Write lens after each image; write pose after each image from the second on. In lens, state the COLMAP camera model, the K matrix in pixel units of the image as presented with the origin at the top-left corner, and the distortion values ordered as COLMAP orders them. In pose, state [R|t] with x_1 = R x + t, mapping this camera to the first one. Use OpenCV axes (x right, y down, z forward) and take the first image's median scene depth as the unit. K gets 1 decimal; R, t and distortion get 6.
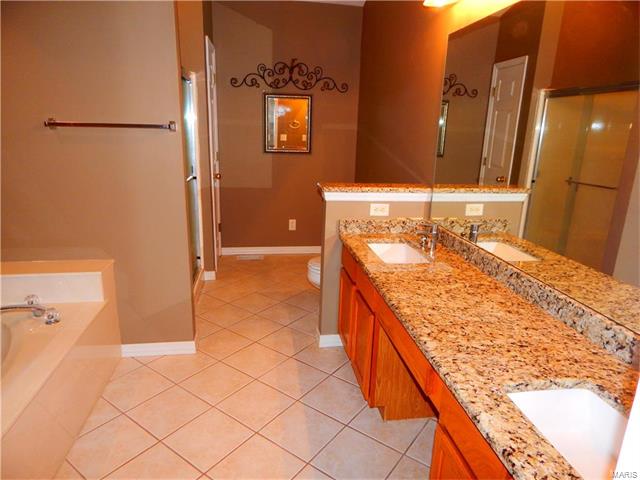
lens RADIAL K [[425.9, 0, 319.4], [0, 425.9, 239.4], [0, 0, 1]] dist [0.000855, -0.001478]
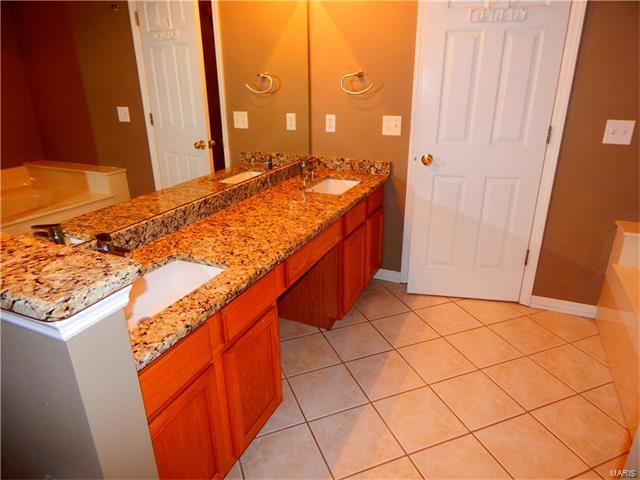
lens RADIAL K [[425.9, 0, 320.8], [0, 425.9, 242.4], [0, 0, 1]] dist [0.000855, -0.001478]
pose [[-0.848031, -0.211168, 0.486058, -0.366736], [0.120519, 0.816302, 0.564913, -0.425615], [-0.516061, 0.537642, -0.666799, 1.626690]]
